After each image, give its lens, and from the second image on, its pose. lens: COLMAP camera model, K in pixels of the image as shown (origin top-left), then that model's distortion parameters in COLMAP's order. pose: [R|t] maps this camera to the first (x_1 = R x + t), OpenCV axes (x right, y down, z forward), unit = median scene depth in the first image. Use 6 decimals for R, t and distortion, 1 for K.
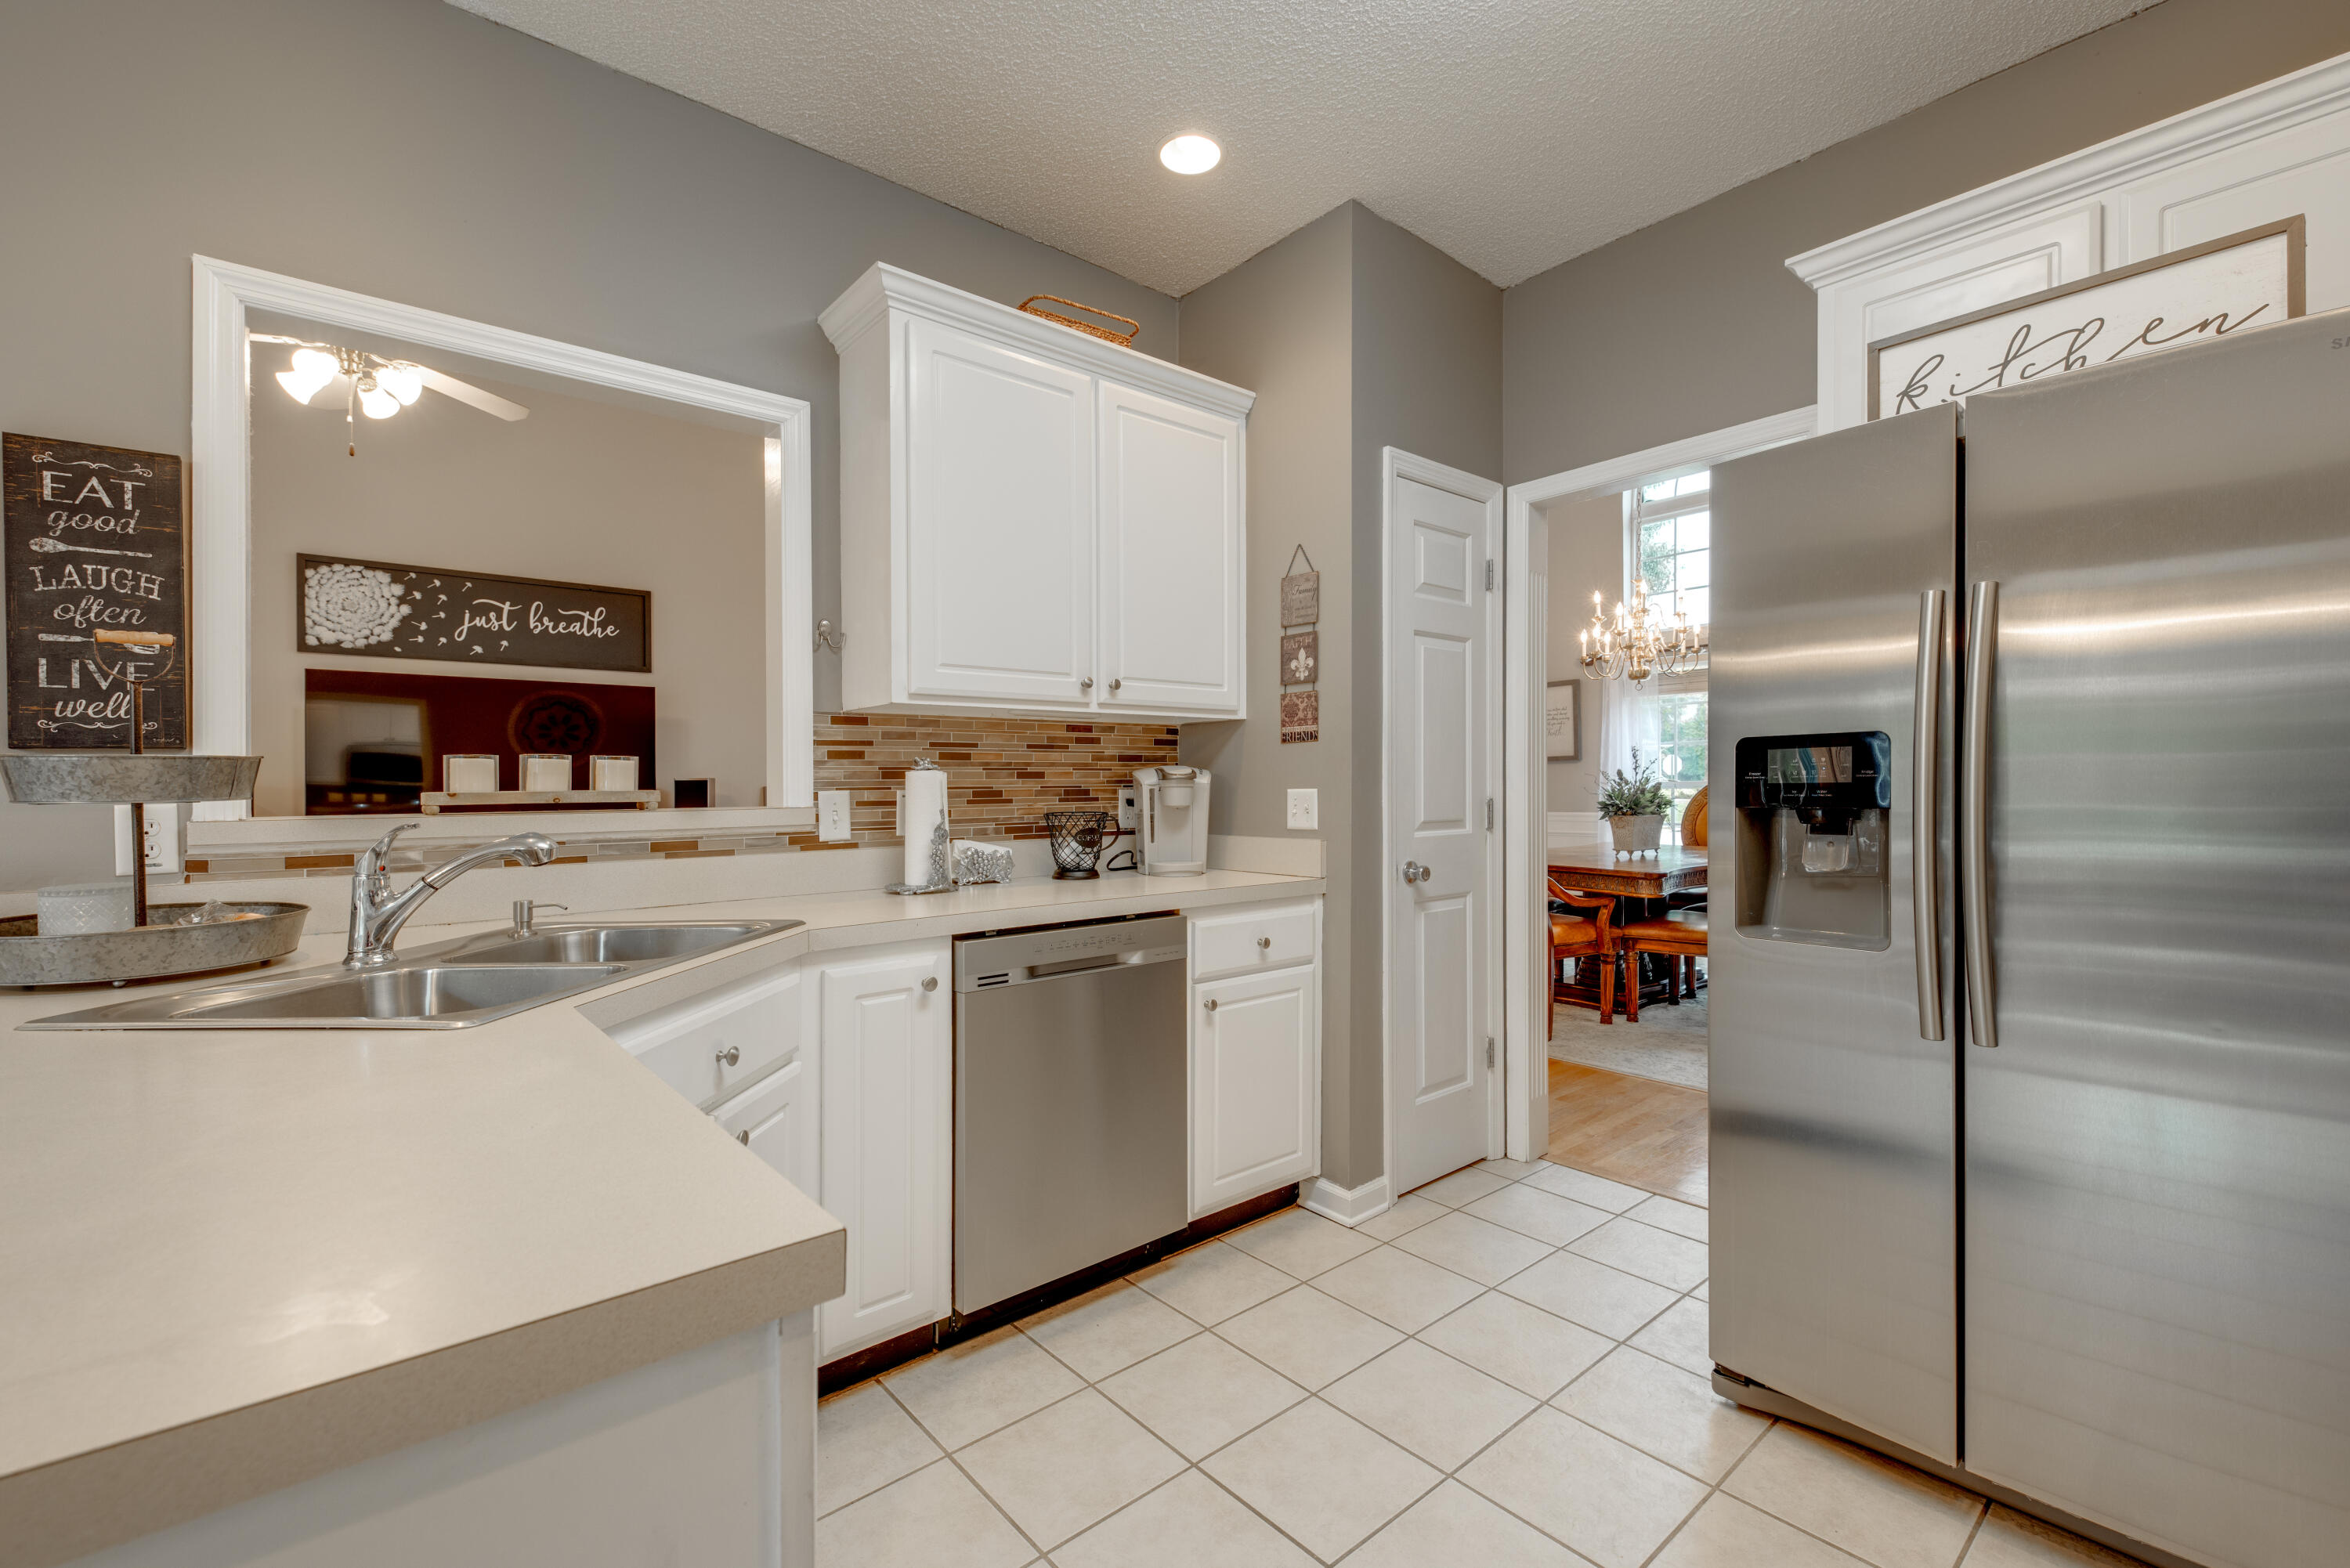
lens RADIAL K [[1007.7, 0, 1187.7], [0, 1007.7, 783.2], [0, 0, 1]] dist [0.020353, -0.006401]
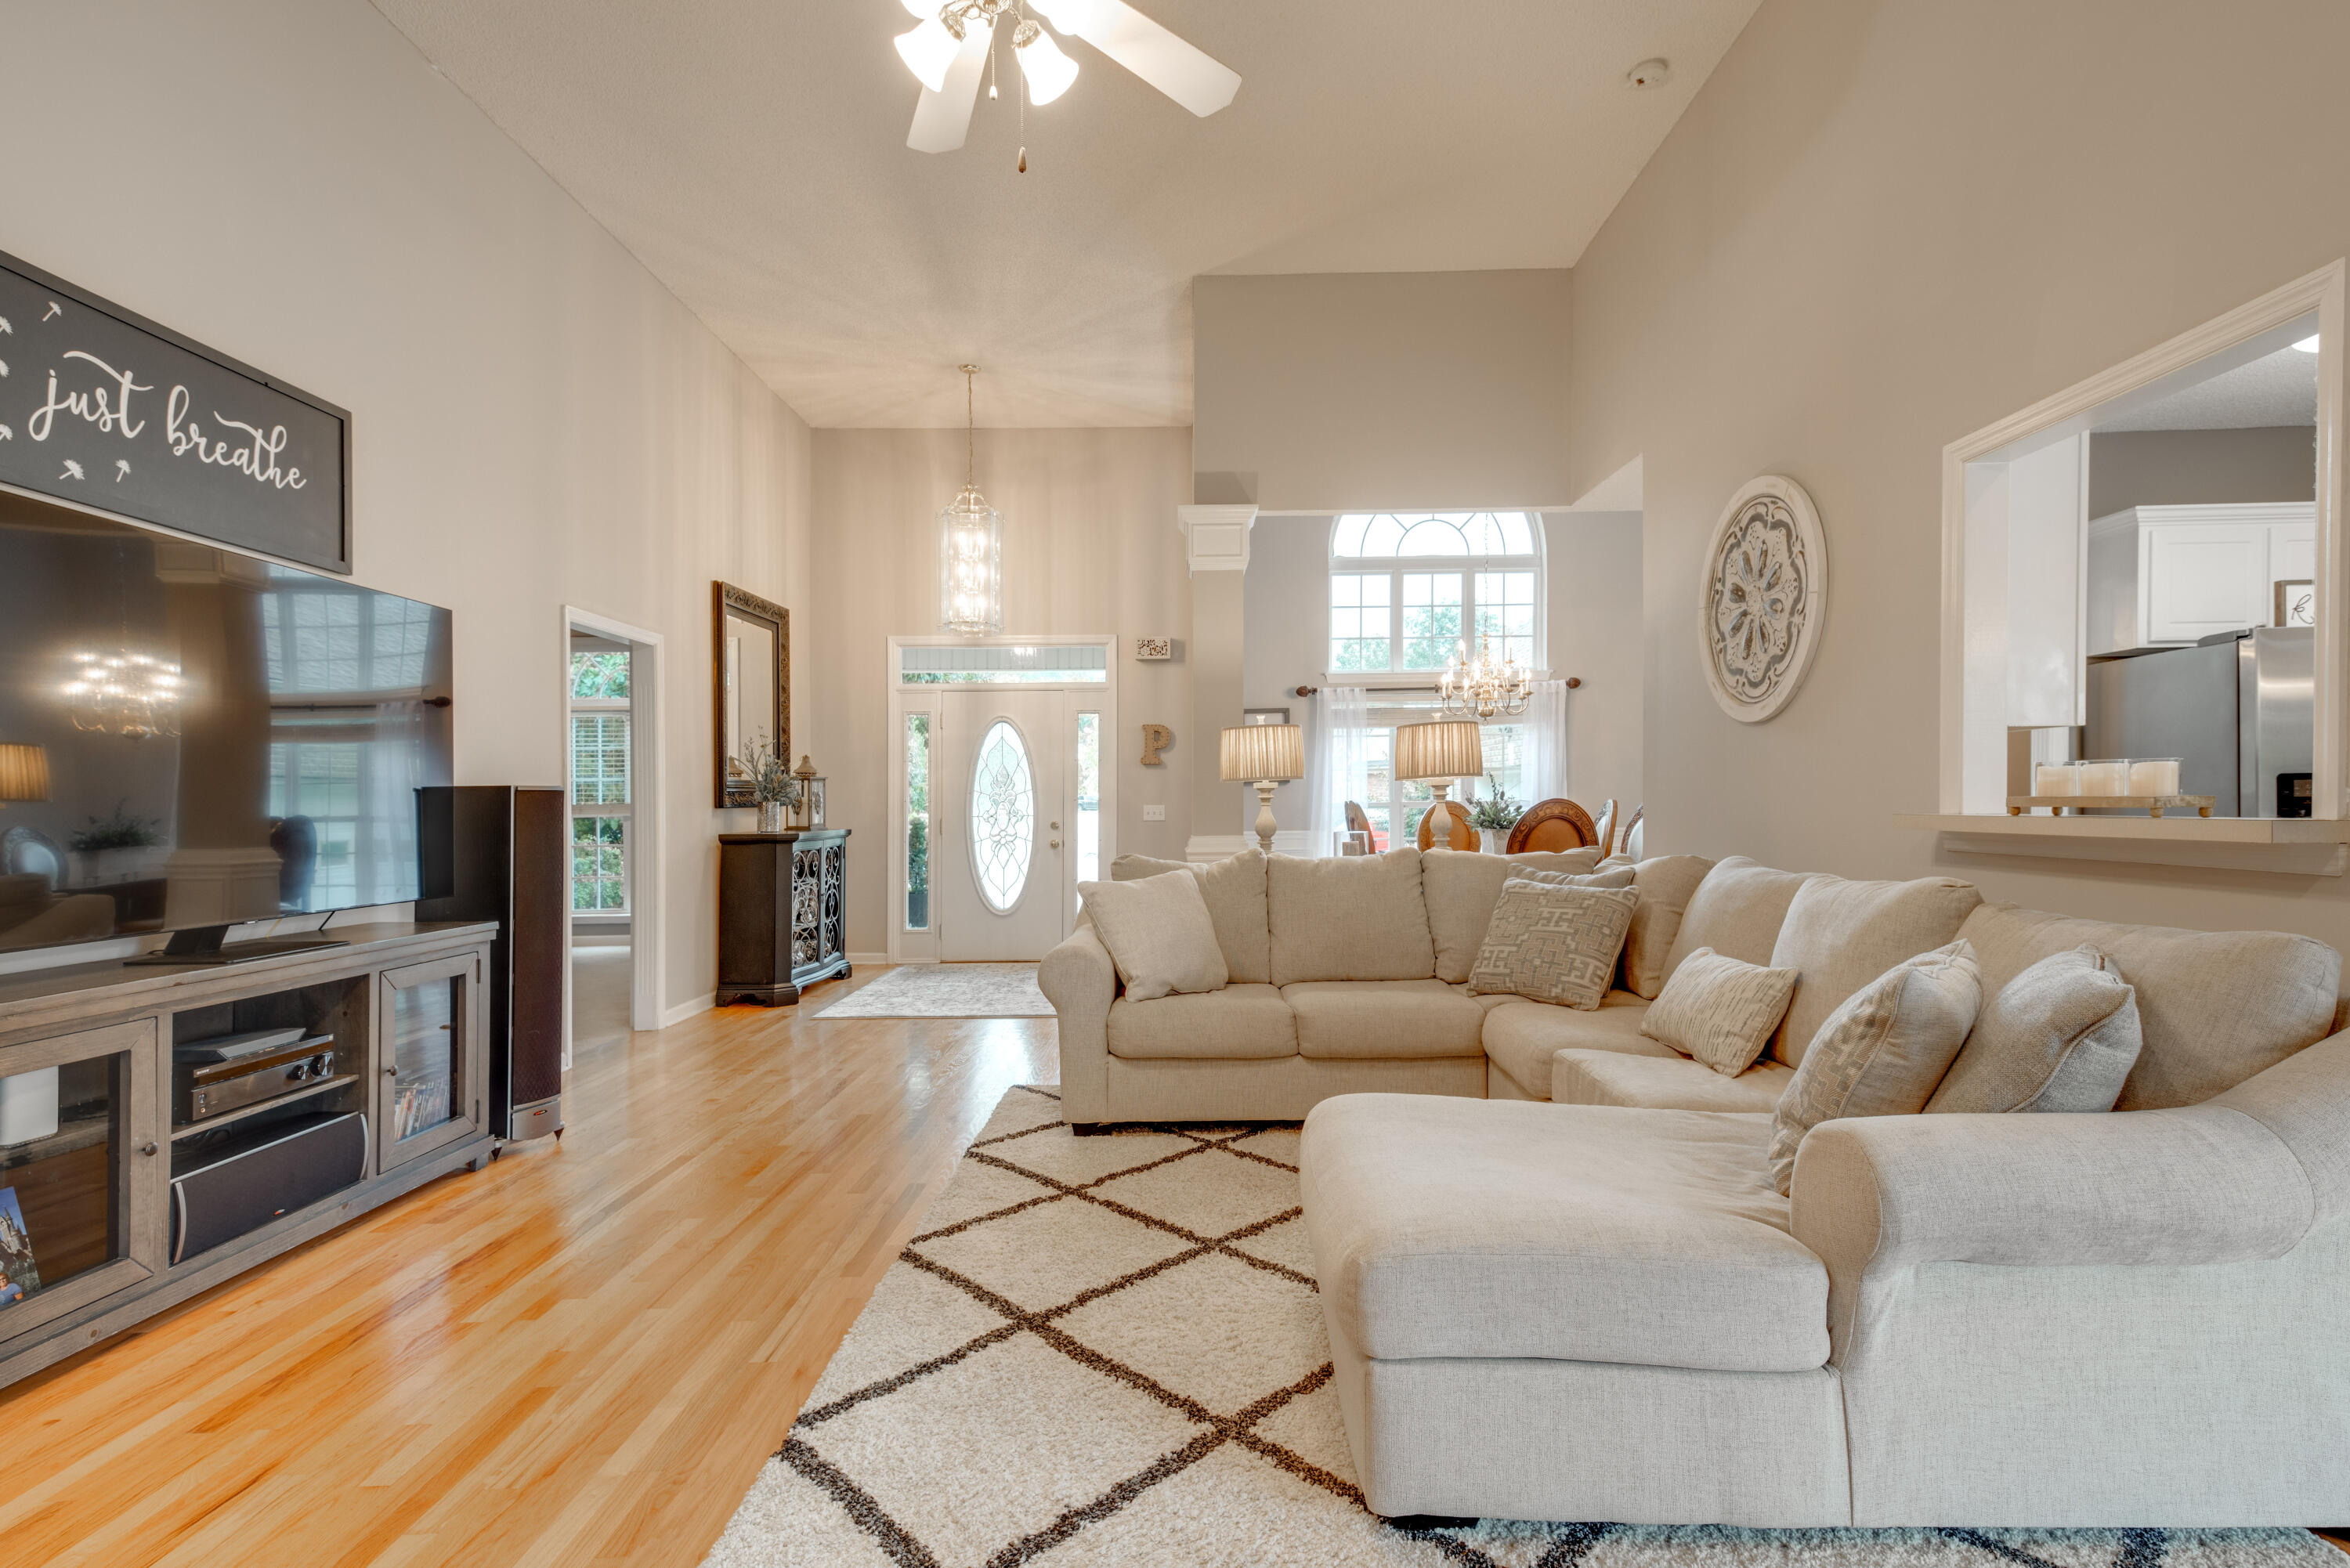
lens RADIAL K [[1155.2, 0, 1183.5], [0, 1155.2, 796.0], [0, 0, 1]] dist [0.024726, -0.001169]
pose [[0.651184, 0.010018, 0.758854, -1.668992], [-0.001009, 0.999923, -0.012336, 0.018612], [-0.758919, 0.007267, 0.651144, 0.731177]]
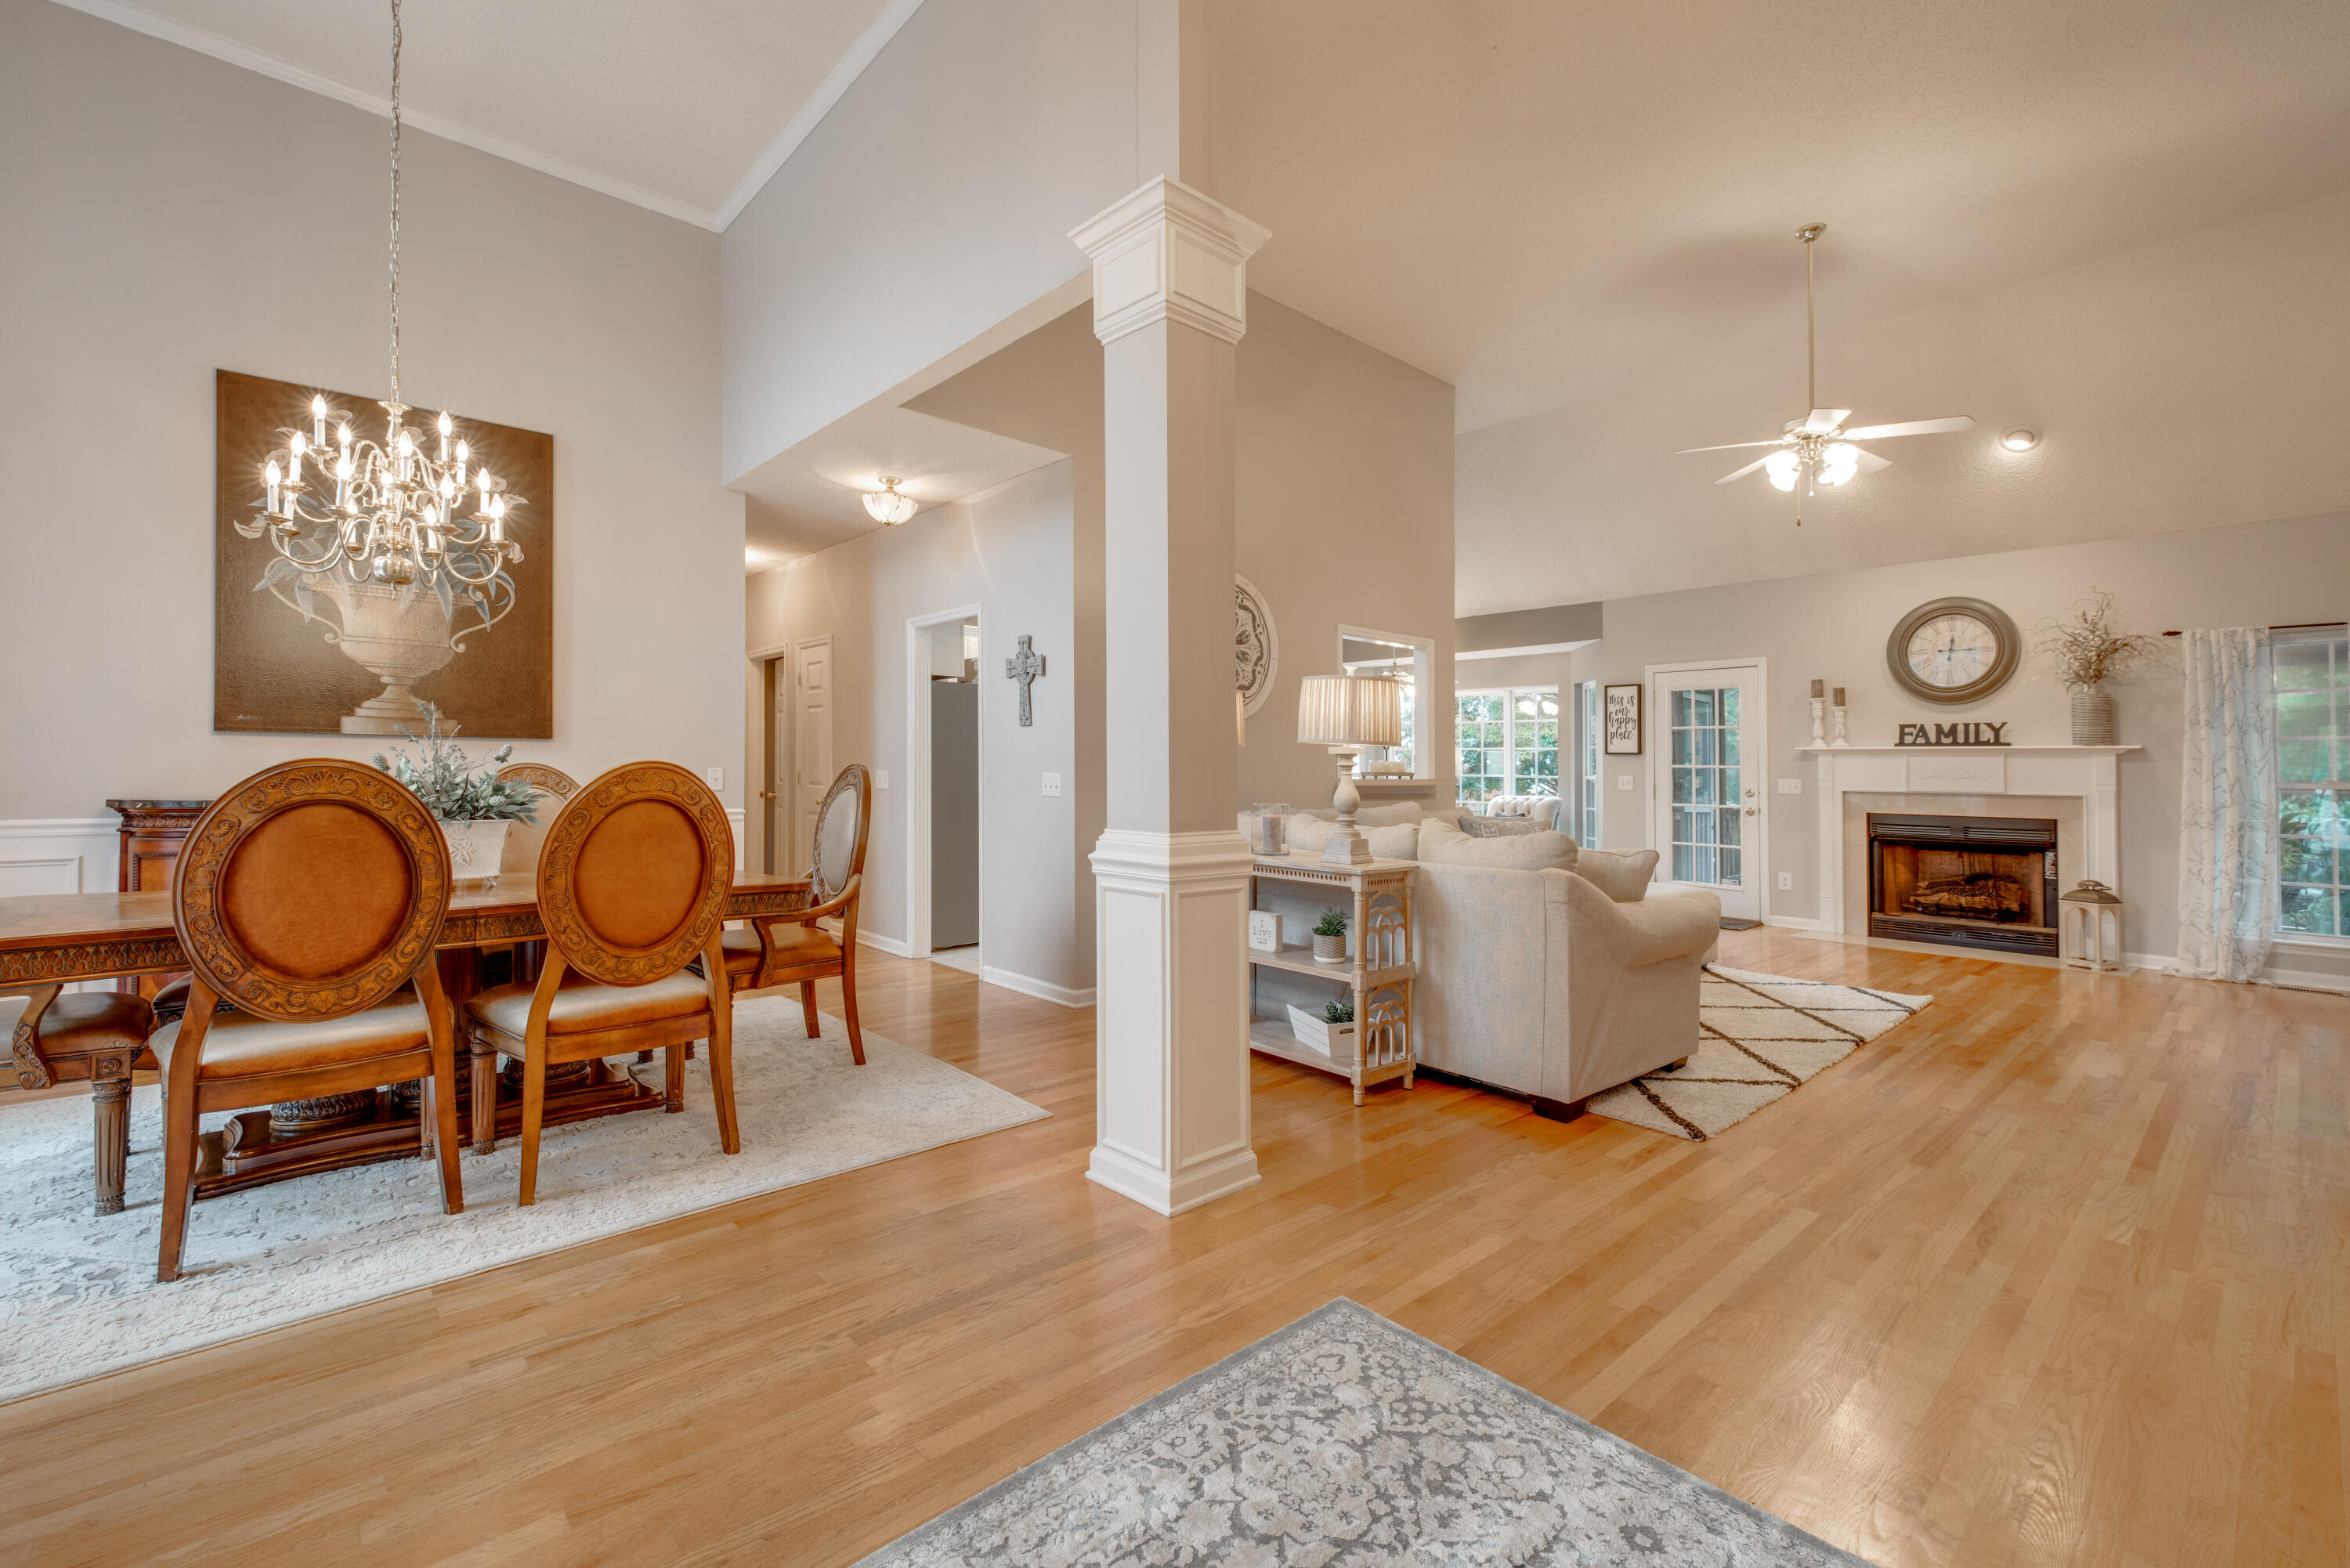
lens RADIAL K [[1007.7, 0, 1191.6], [0, 1007.7, 740.3], [0, 0, 1]] dist [0.020353, -0.006401]
pose [[-0.999097, -0.000489, -0.042482, 0.035708], [0.000902, 0.999465, -0.032709, 0.009280], [0.042475, -0.032718, -0.998562, 3.105390]]
